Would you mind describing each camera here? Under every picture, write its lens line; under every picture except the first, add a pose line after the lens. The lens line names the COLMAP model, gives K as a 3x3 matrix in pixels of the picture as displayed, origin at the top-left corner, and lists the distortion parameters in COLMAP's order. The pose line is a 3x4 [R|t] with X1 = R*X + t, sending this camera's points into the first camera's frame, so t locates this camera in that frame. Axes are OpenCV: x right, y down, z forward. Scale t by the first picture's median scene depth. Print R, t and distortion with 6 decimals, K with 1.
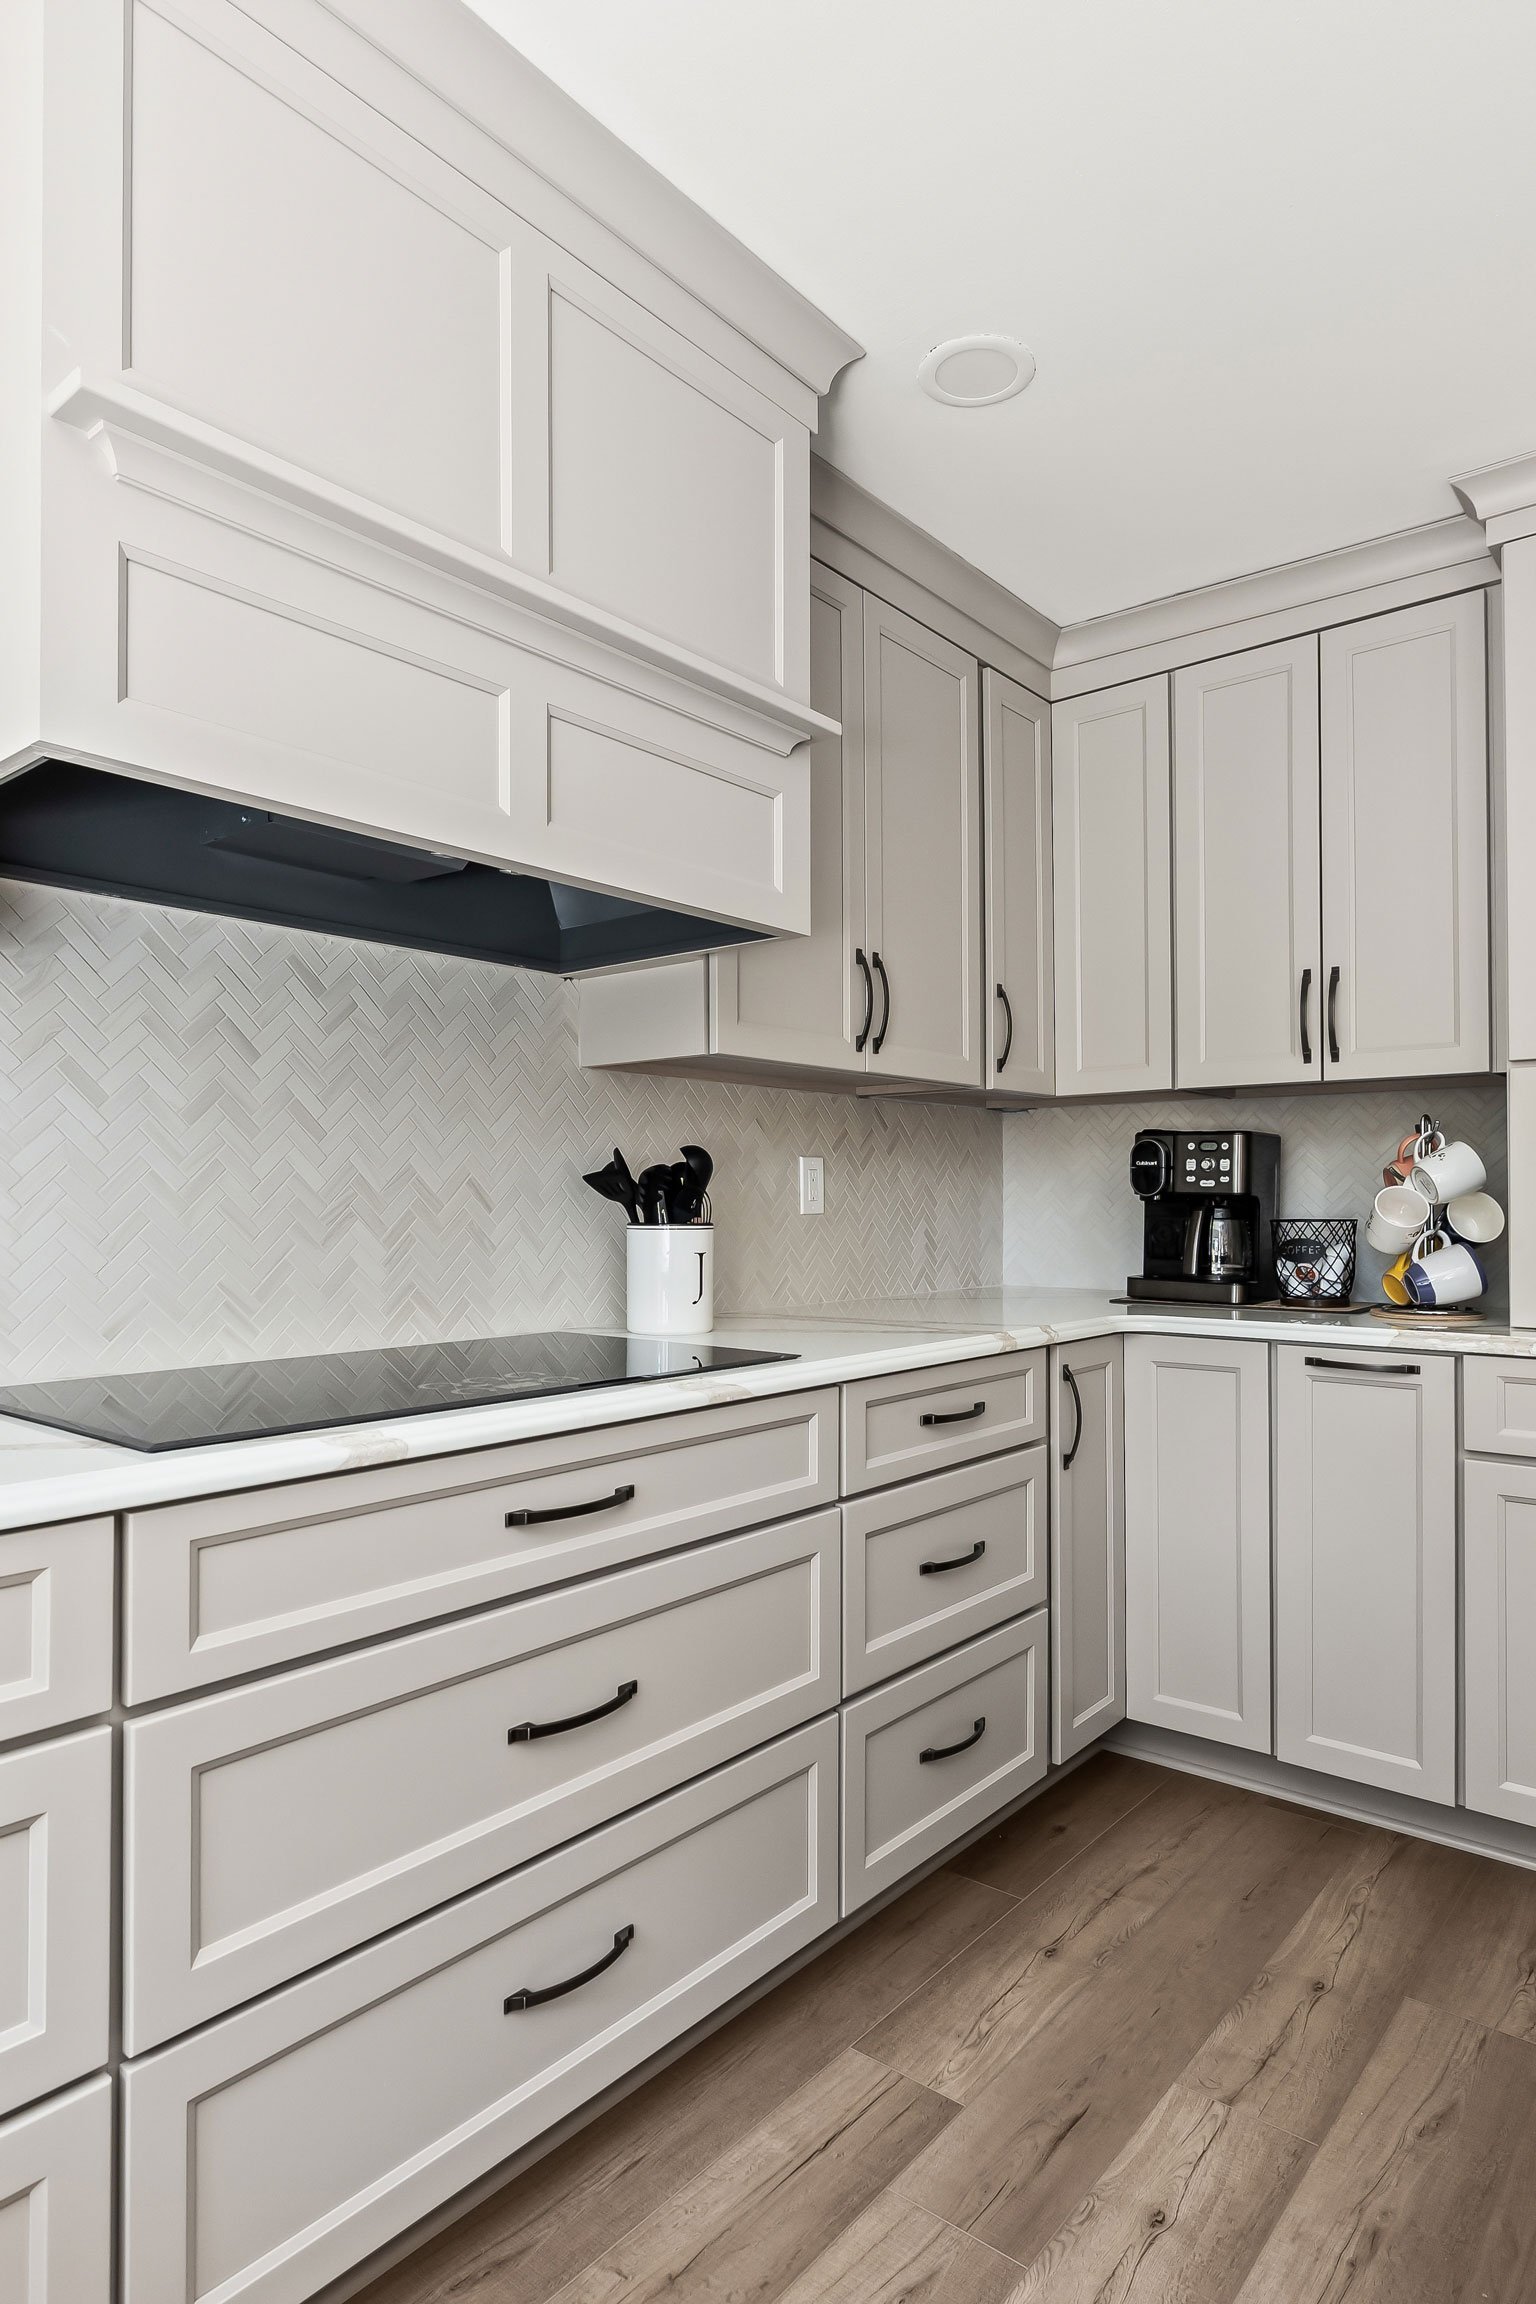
lens RADIAL K [[1309.6, 0, 783.3], [0, 1309.6, 1185.0], [0, 0, 1]] dist [-0.007517, 0.000031]
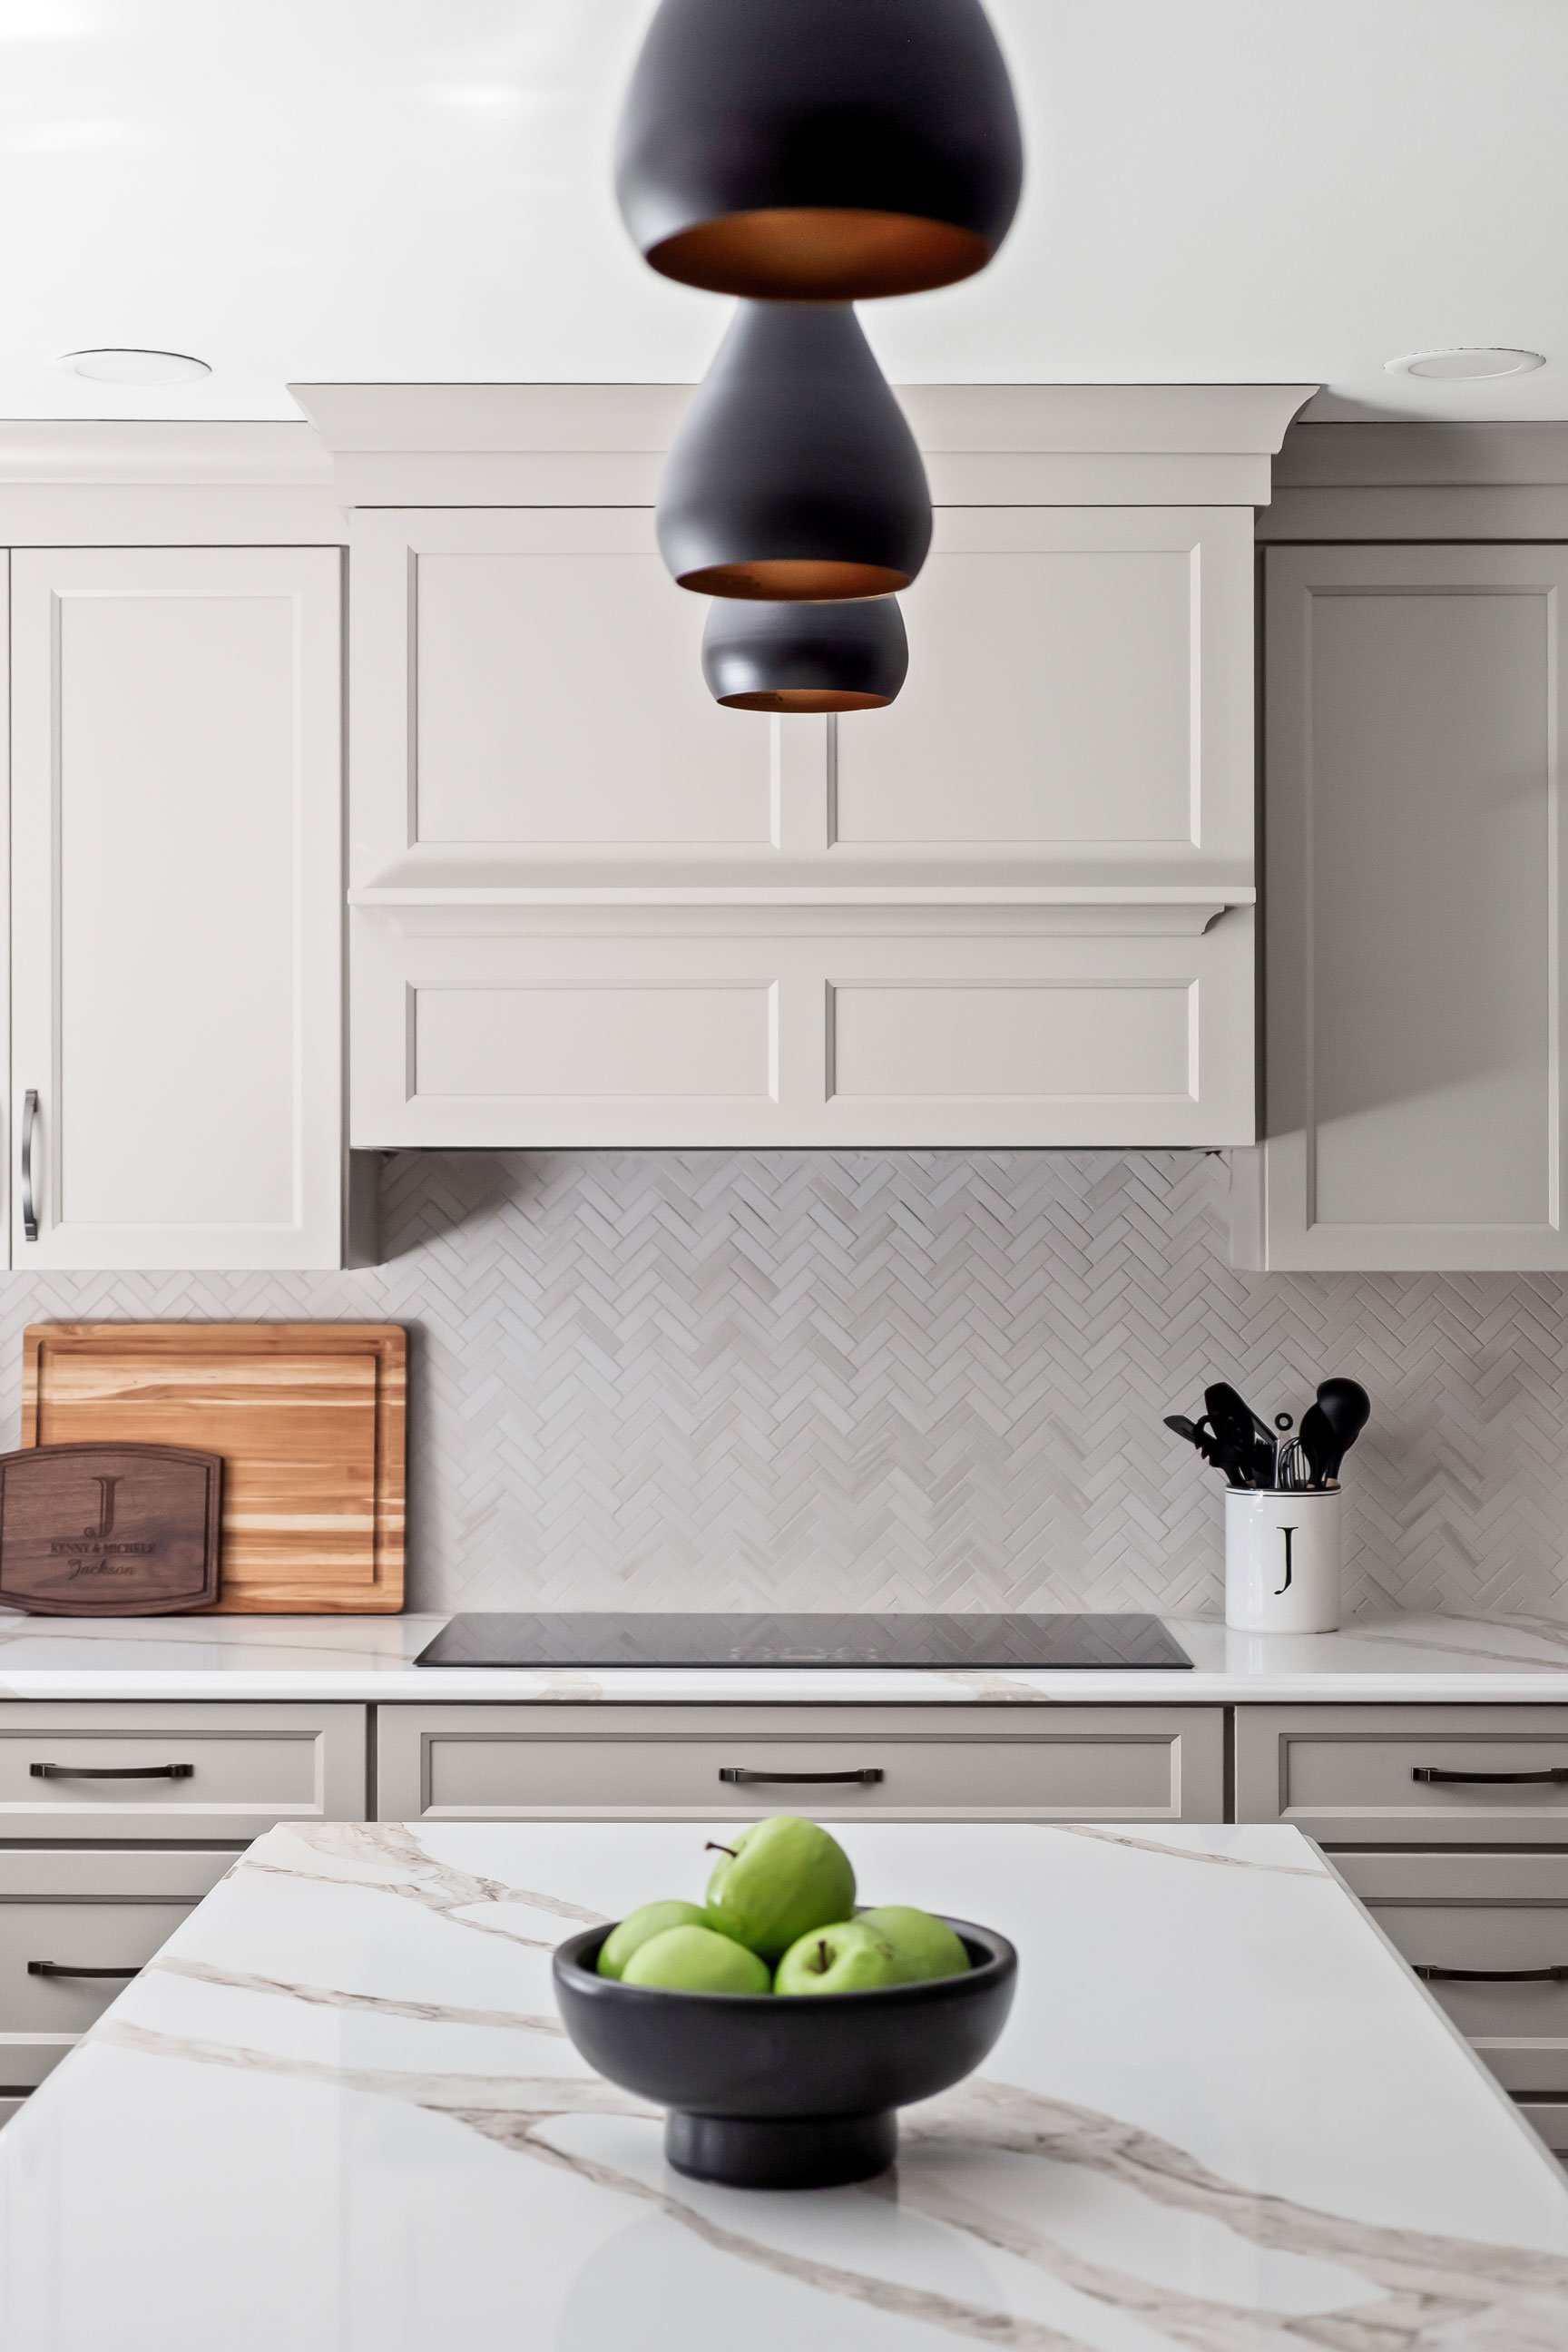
lens RADIAL K [[3774.3, 0, 798.1], [0, 3774.3, 1189.8], [0, 0, 1]] dist [0.001181, 0.000000]
pose [[0.629916, 0.002446, -0.776660, 1.575043], [0.008113, 0.999920, 0.009730, -0.181425], [0.776621, -0.012430, 0.629845, -0.643468]]
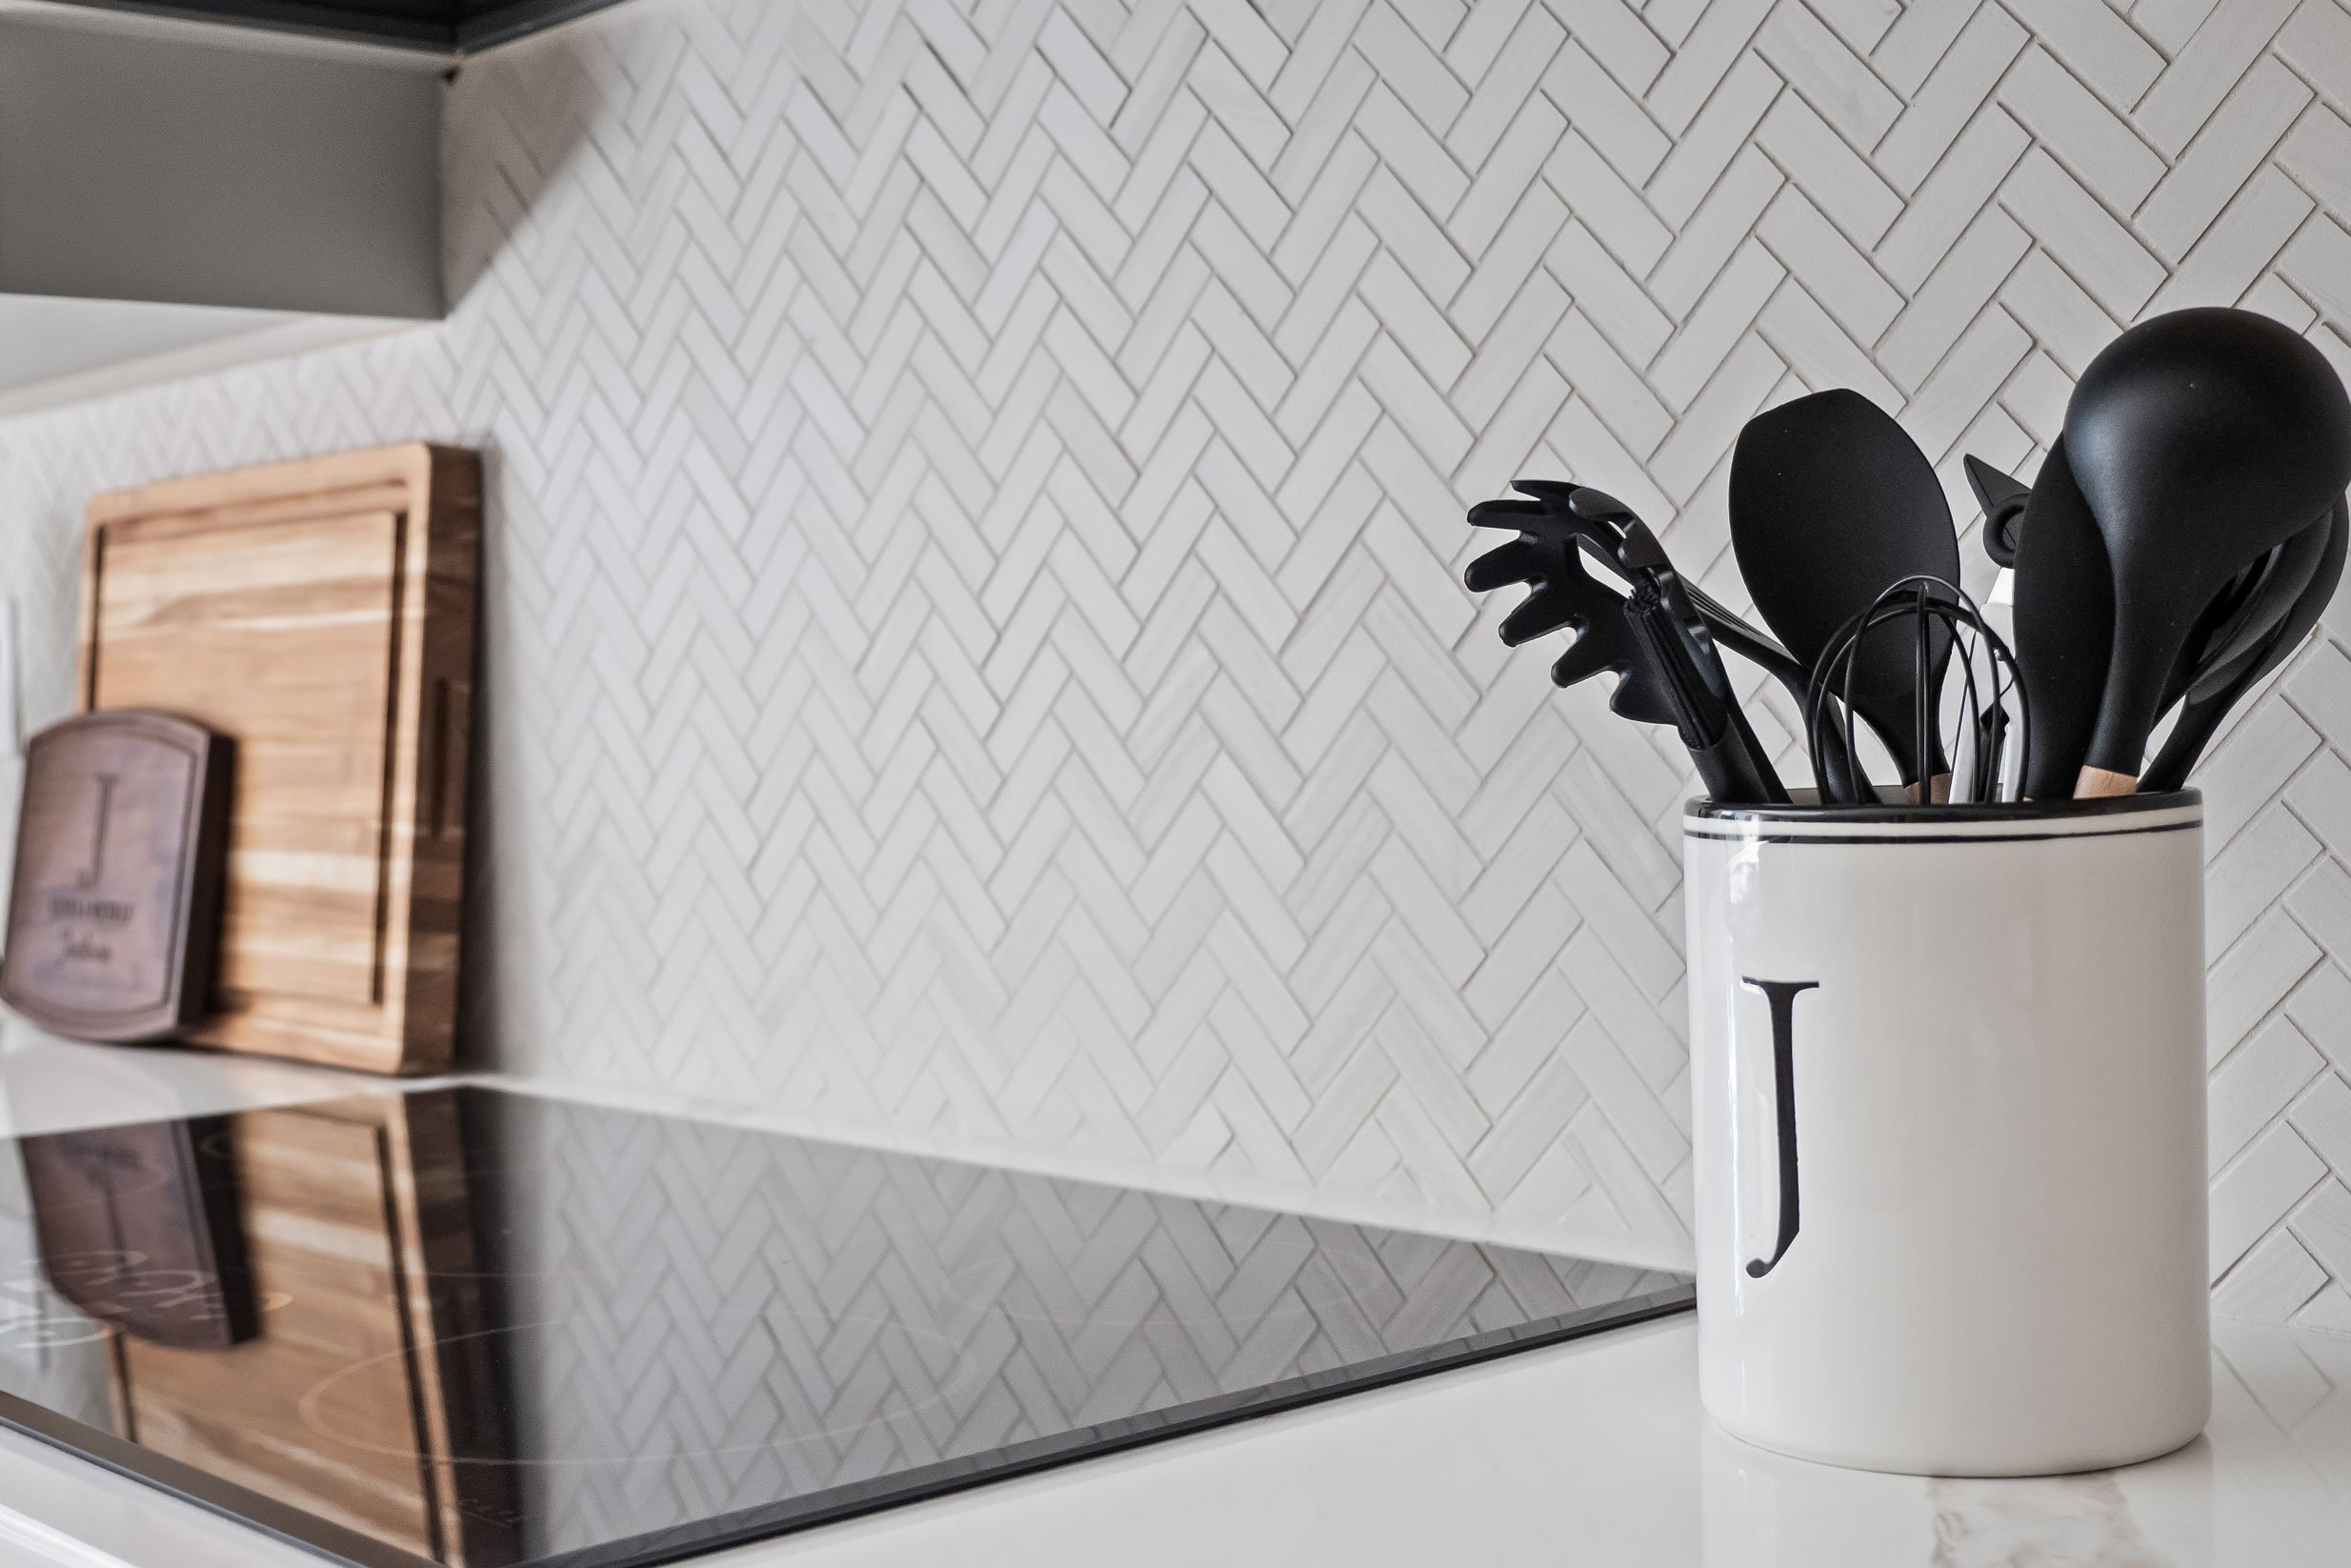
lens RADIAL K [[3101.0, 0, 1175.1], [0, 3101.0, 763.1], [0, 0, 1]] dist [-0.025615, 0.000000]
pose [[-0.145445, 0.030861, -0.988885, 0.367617], [0.042061, 0.998803, 0.024984, 0.011181], [0.988472, -0.037960, -0.146569, 1.062842]]
